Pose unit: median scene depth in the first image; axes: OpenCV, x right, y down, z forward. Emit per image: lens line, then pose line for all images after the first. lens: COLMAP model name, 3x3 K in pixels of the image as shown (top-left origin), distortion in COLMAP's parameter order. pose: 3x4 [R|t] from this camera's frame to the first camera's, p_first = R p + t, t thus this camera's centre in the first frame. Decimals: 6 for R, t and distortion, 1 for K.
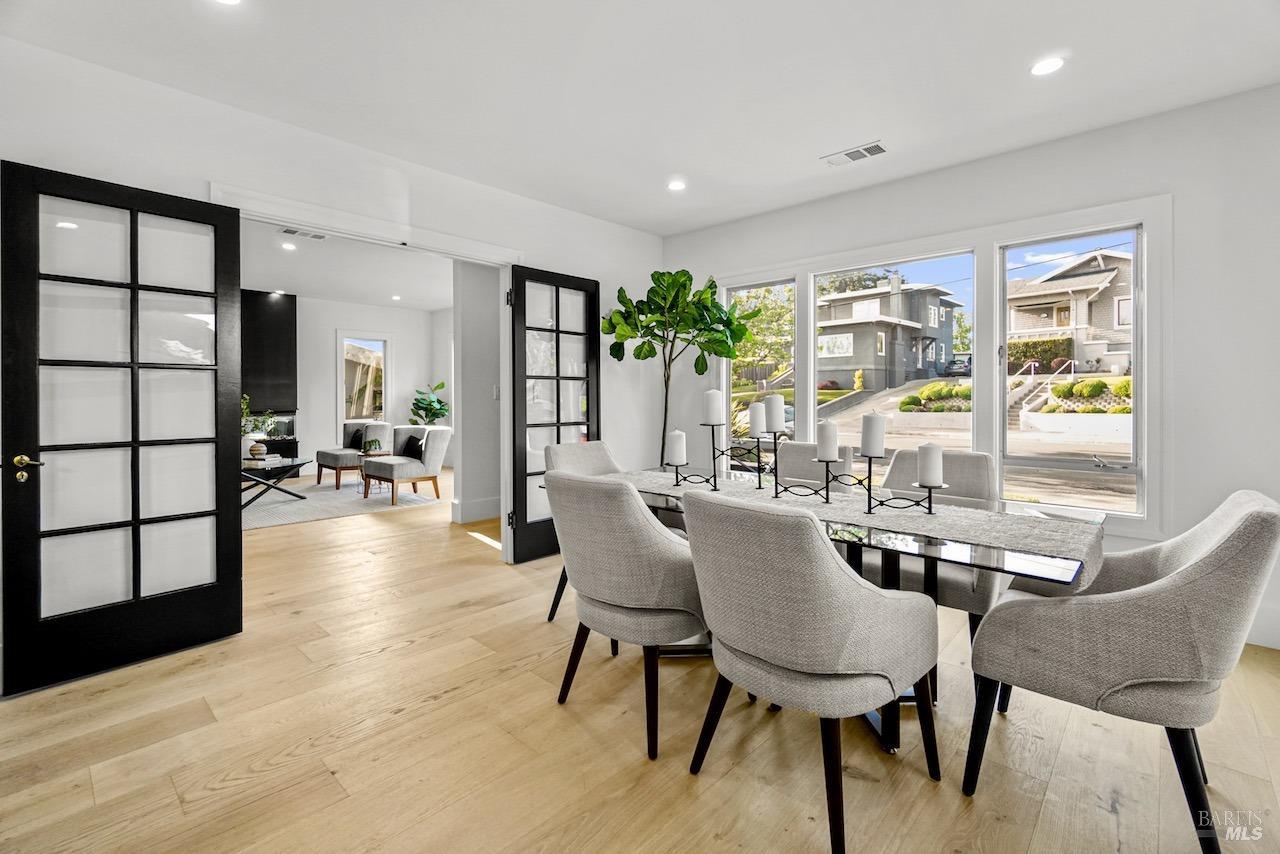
lens RADIAL K [[585.3, 0, 657.4], [0, 585.3, 397.1], [0, 0, 1]] dist [-0.000426, -0.000184]
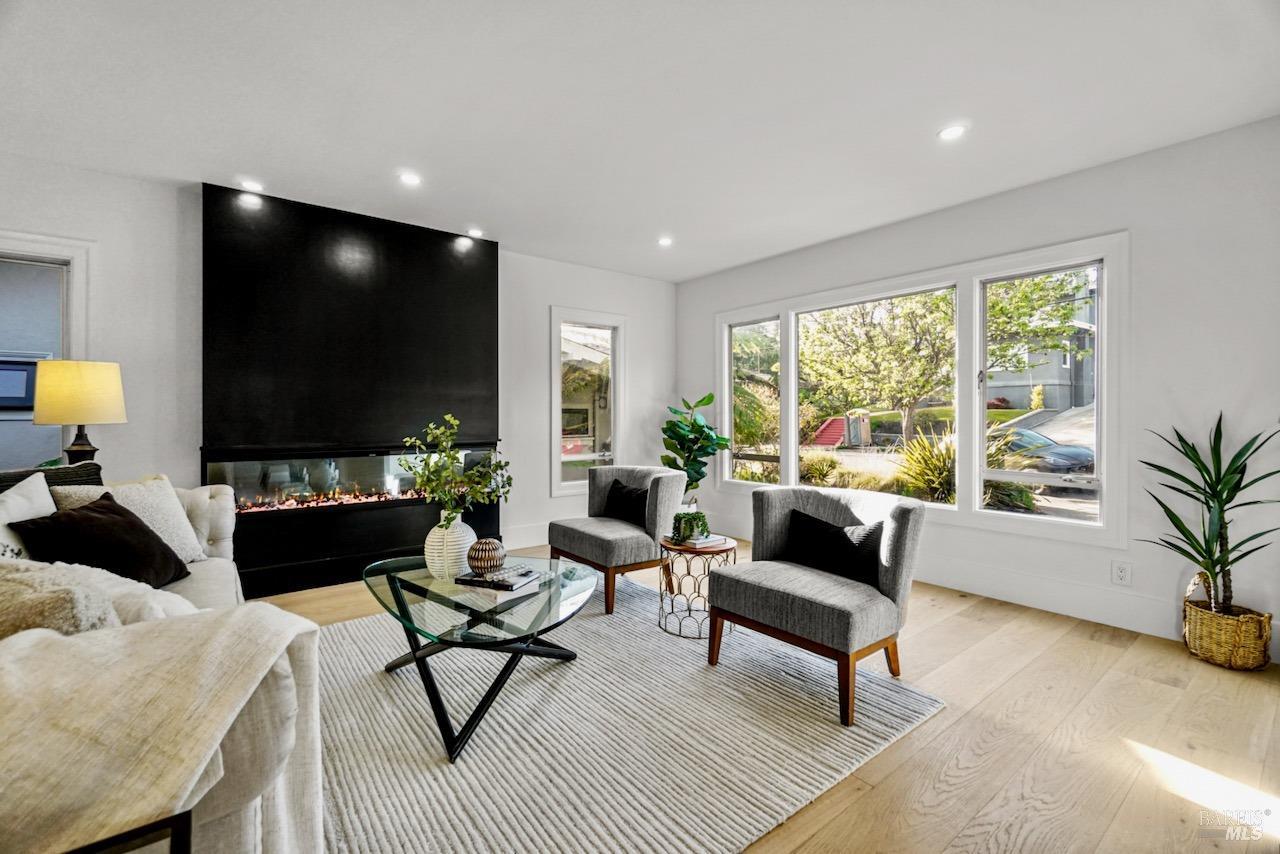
lens RADIAL K [[554.1, 0, 641.7], [0, 554.1, 409.2], [0, 0, 1]] dist [-0.001186, -0.000155]
pose [[0.985965, -0.007938, -0.166764, -0.343159], [0.004953, 0.999820, -0.018308, 0.000491], [0.166879, 0.017225, 0.985827, 0.432972]]
